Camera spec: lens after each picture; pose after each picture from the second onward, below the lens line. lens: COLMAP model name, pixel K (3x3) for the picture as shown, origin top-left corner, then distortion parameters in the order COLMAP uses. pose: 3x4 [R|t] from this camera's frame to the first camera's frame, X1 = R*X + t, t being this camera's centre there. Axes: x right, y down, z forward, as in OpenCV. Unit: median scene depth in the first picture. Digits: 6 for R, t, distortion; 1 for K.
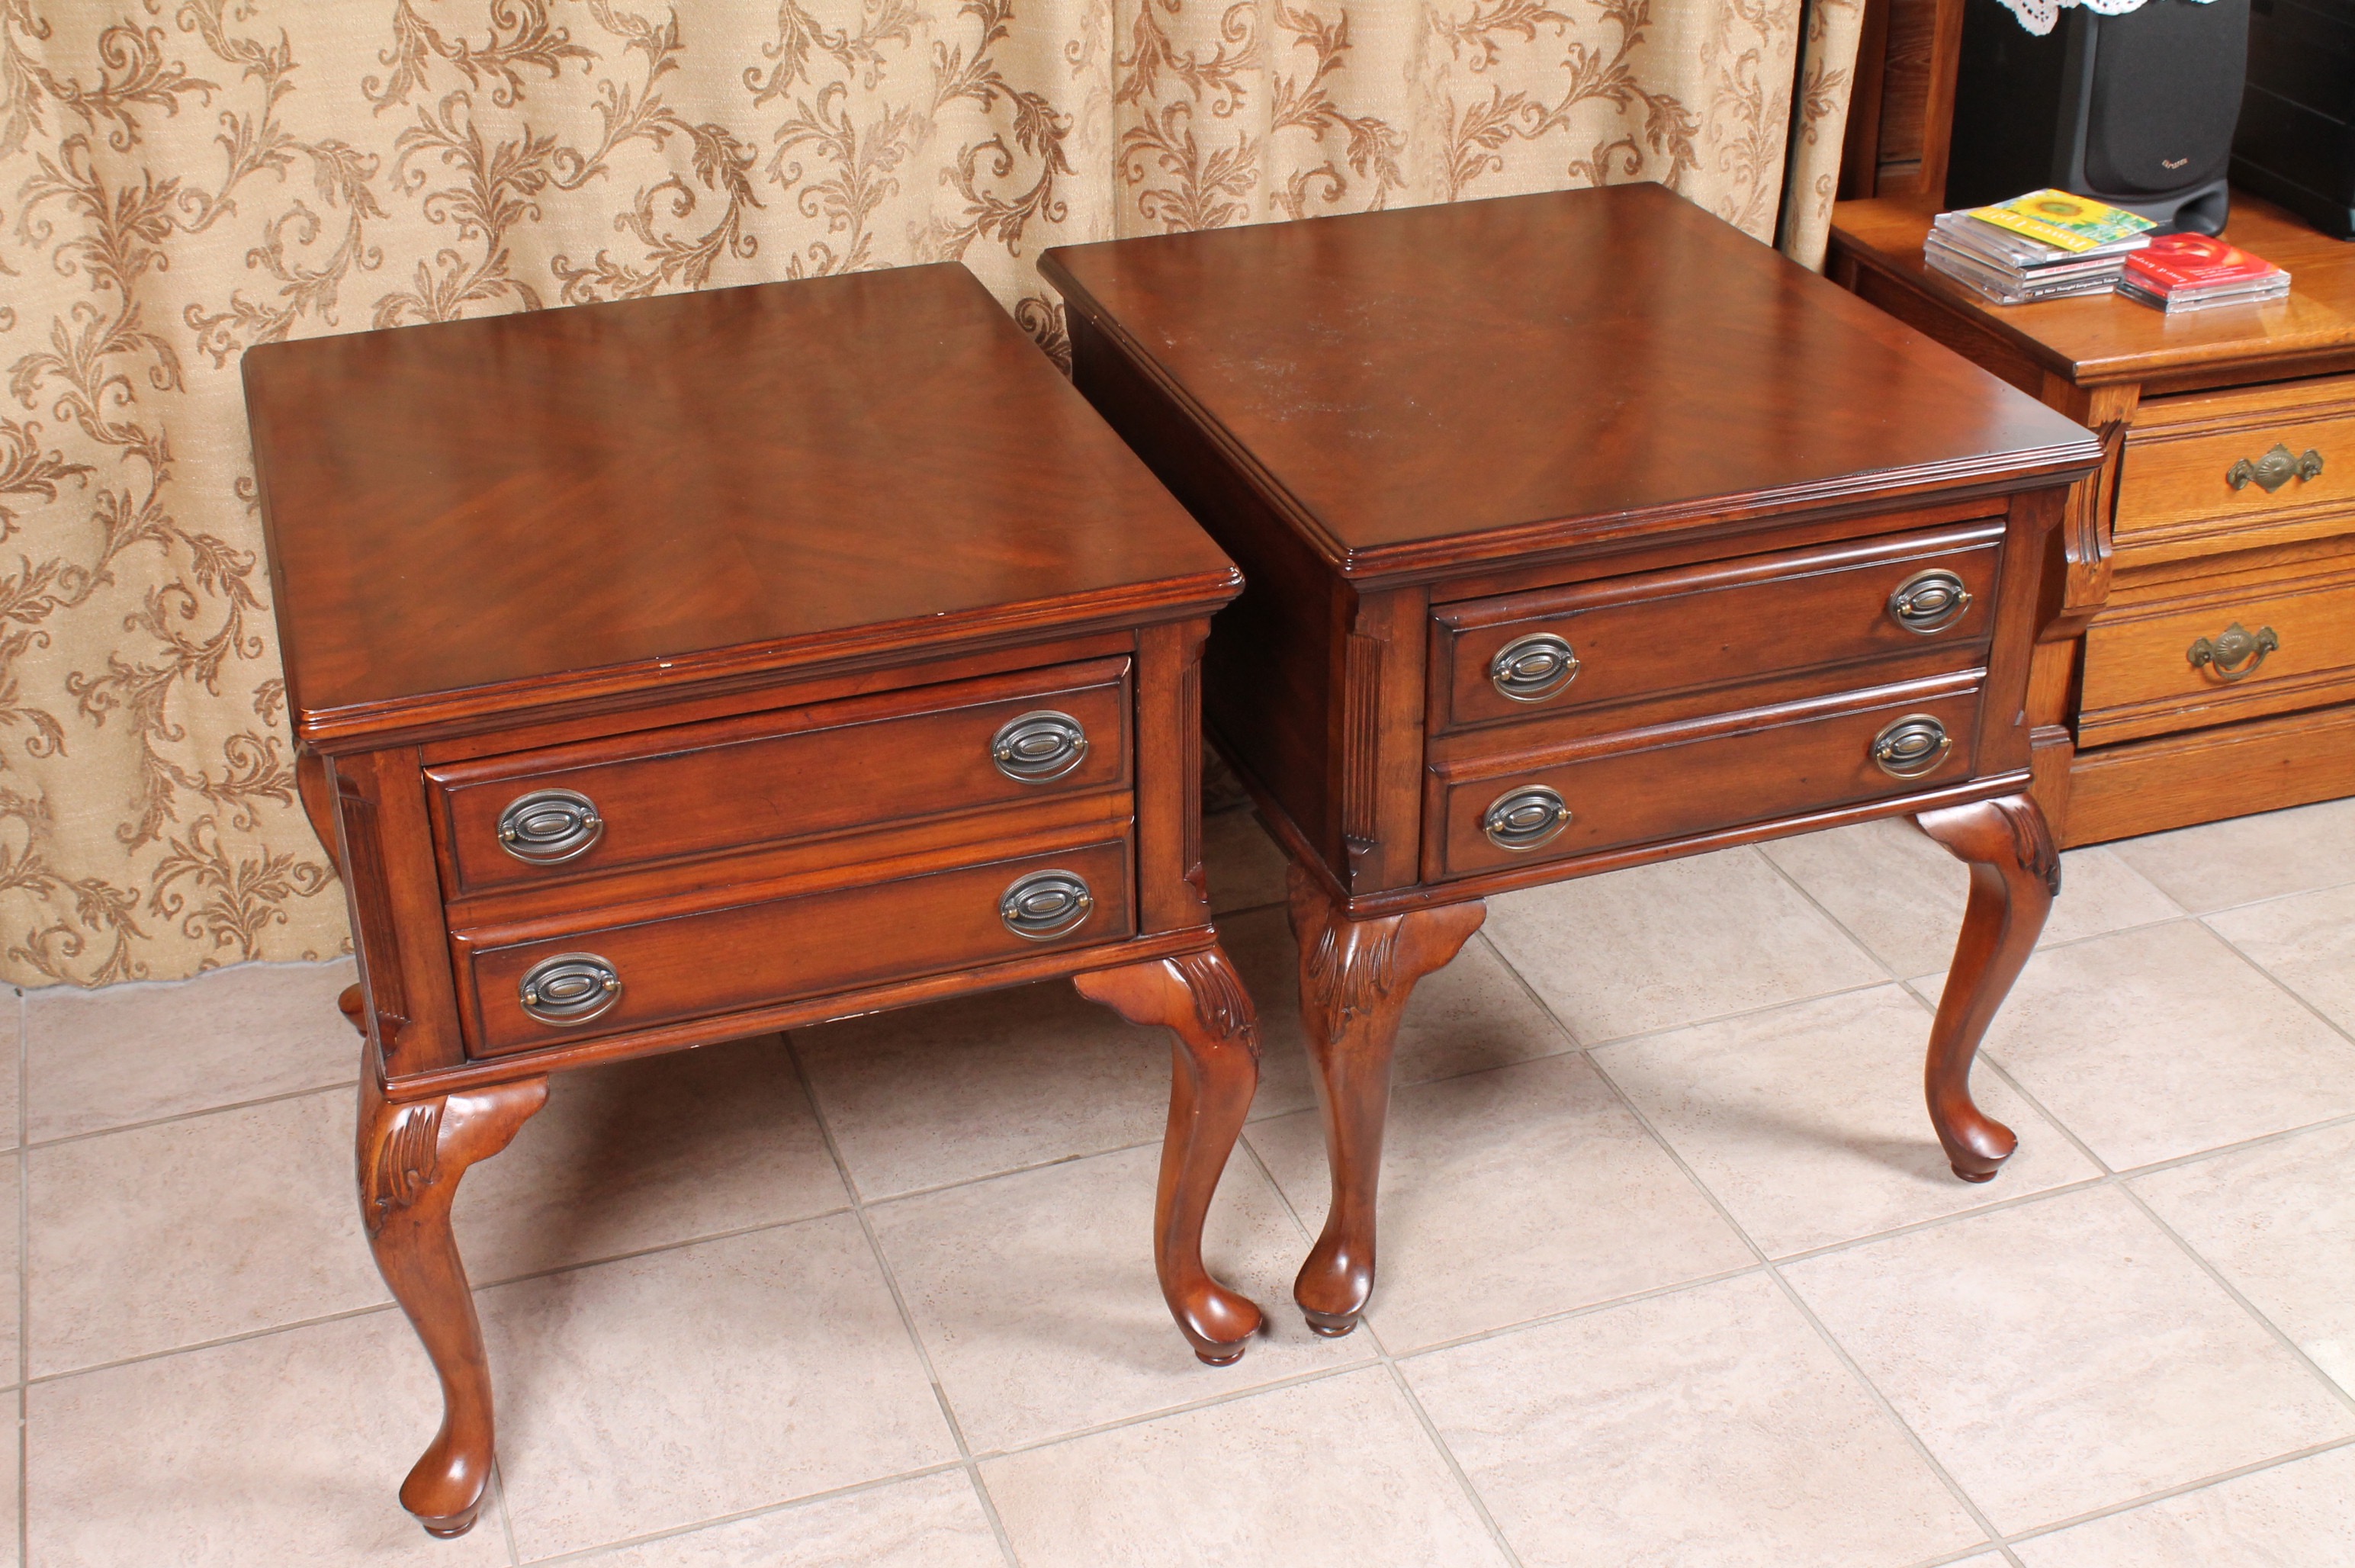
lens RADIAL K [[2841.4, 0, 1175.5], [0, 2841.4, 774.9], [0, 0, 1]] dist [-0.068457, 0.000000]
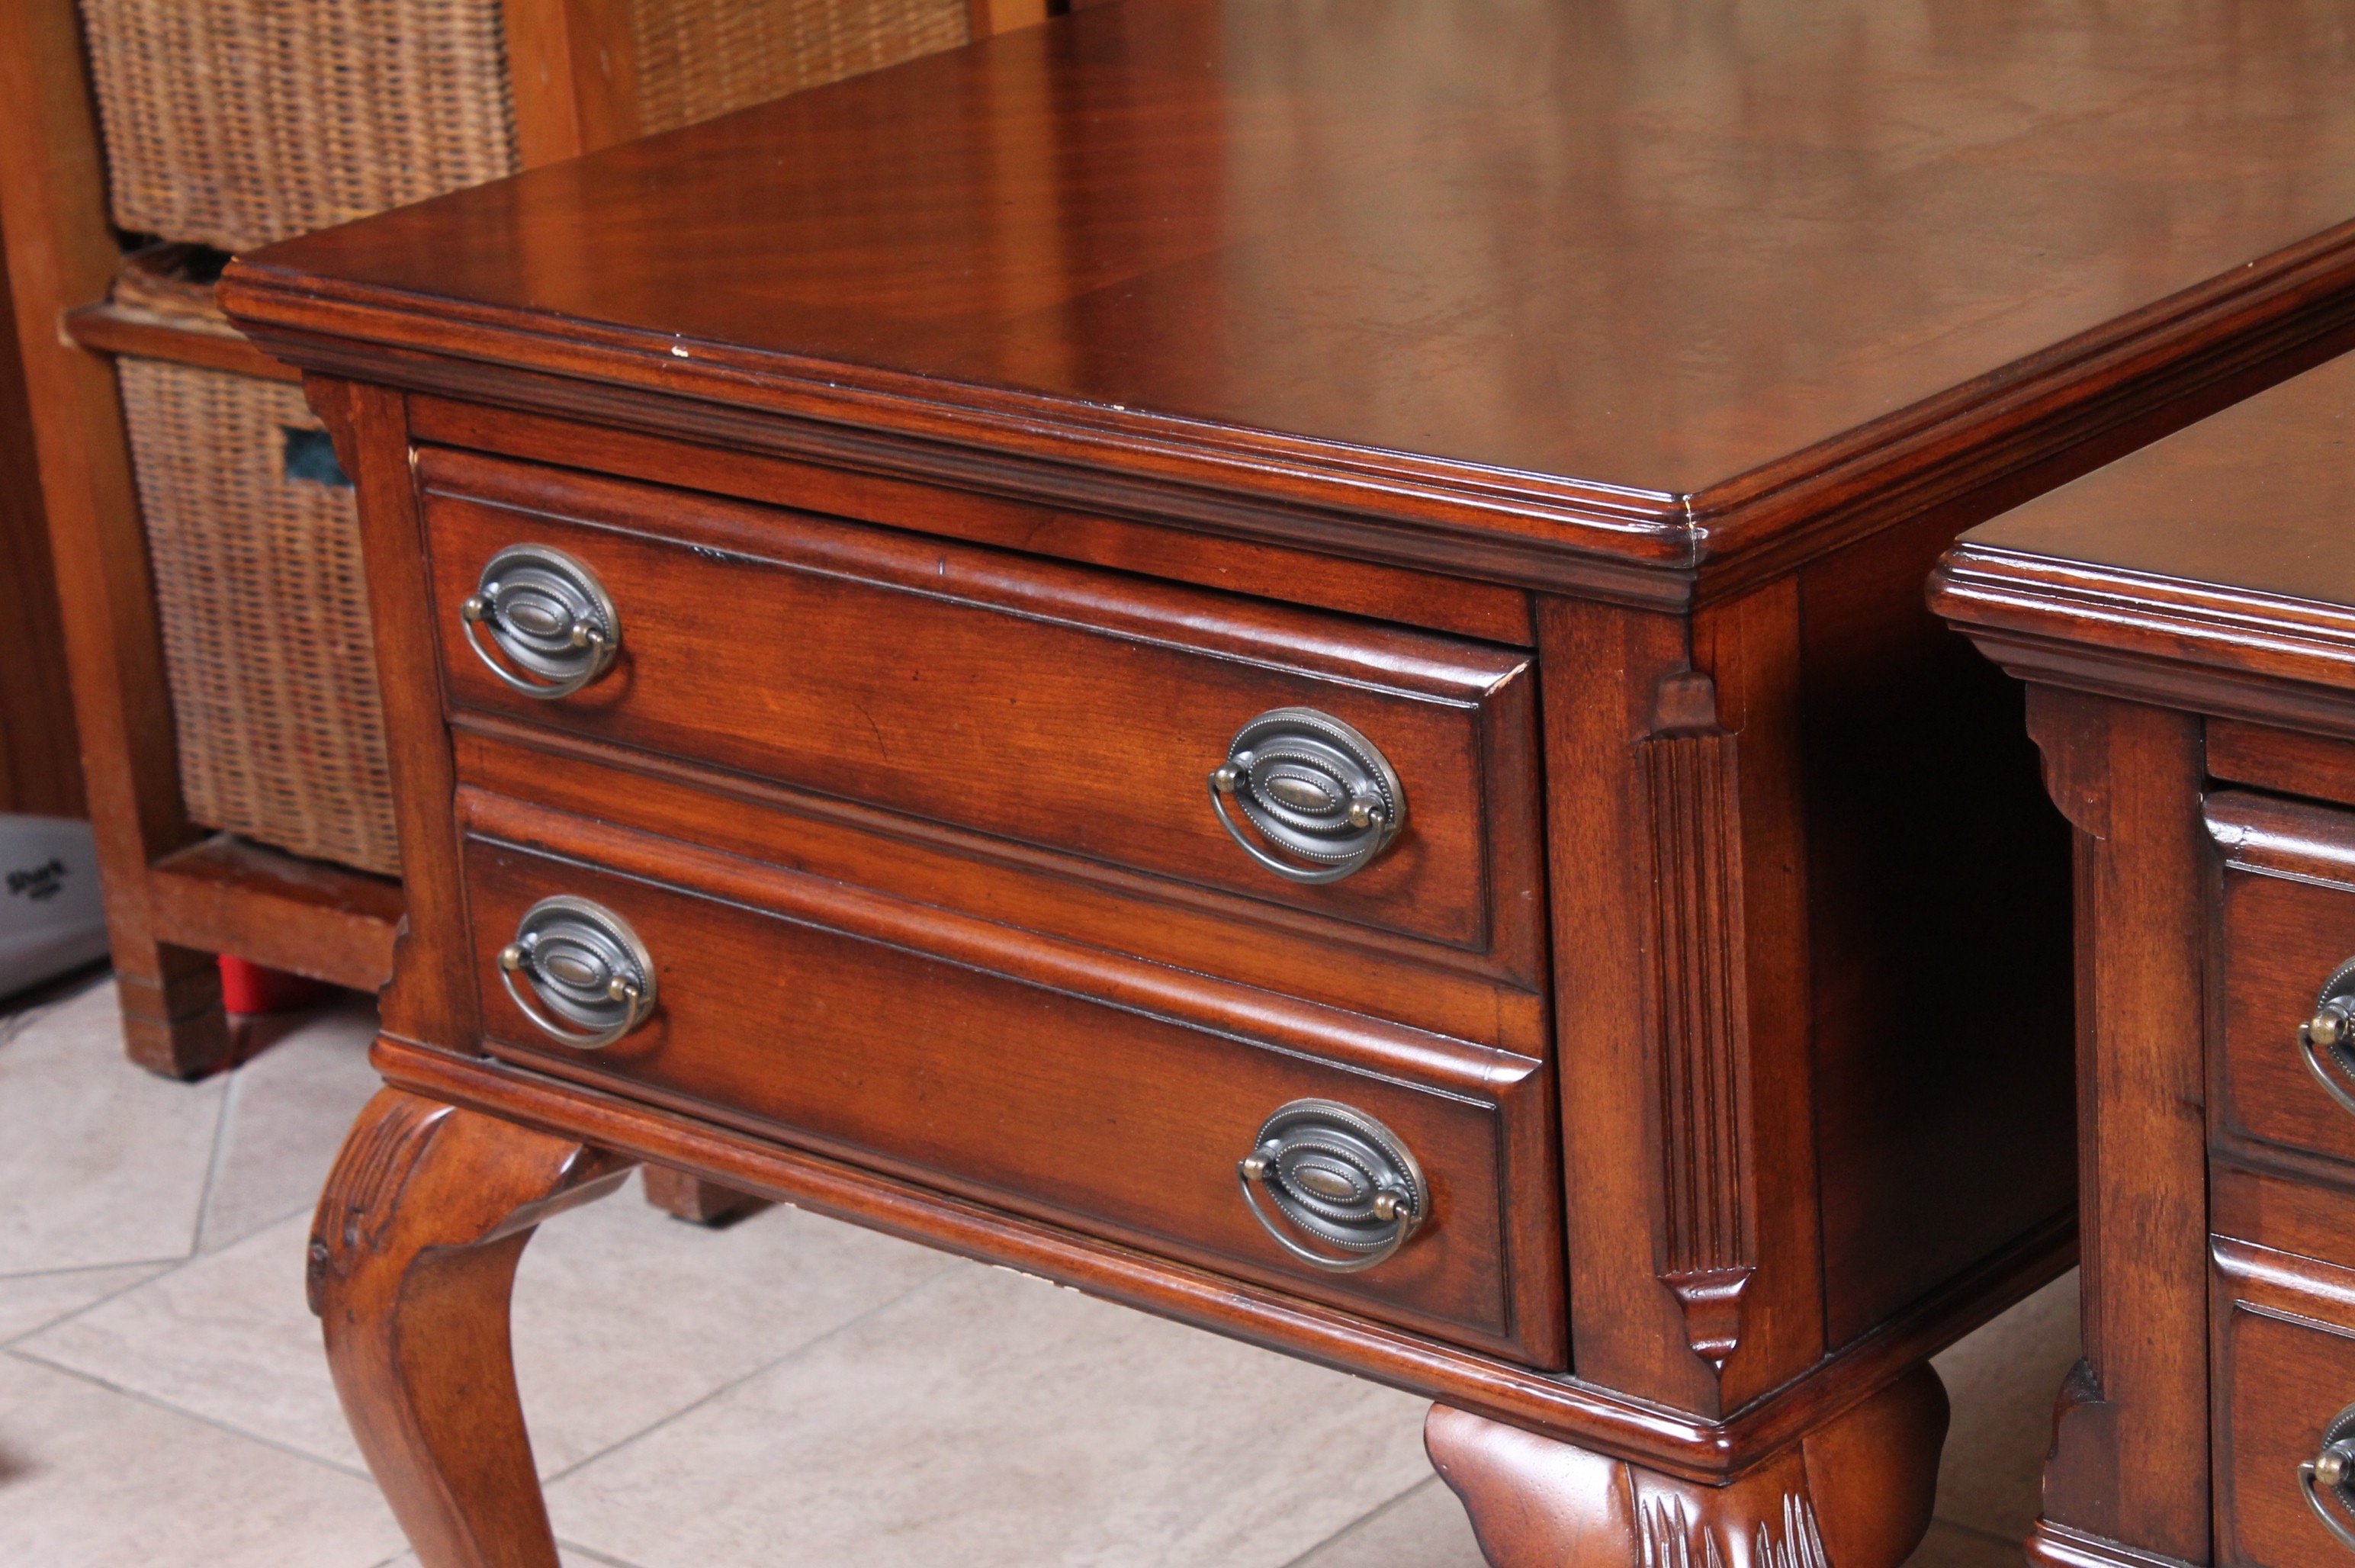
lens RADIAL K [[5633.8, 0, 1177.4], [0, 5633.8, 774.1], [0, 0, 1]] dist [0.085814, 0.000000]
pose [[0.494918, 0.262052, -0.828484, 0.497900], [-0.352182, 0.932114, 0.084446, -0.059768], [0.794371, 0.249983, 0.553610, 0.390343]]
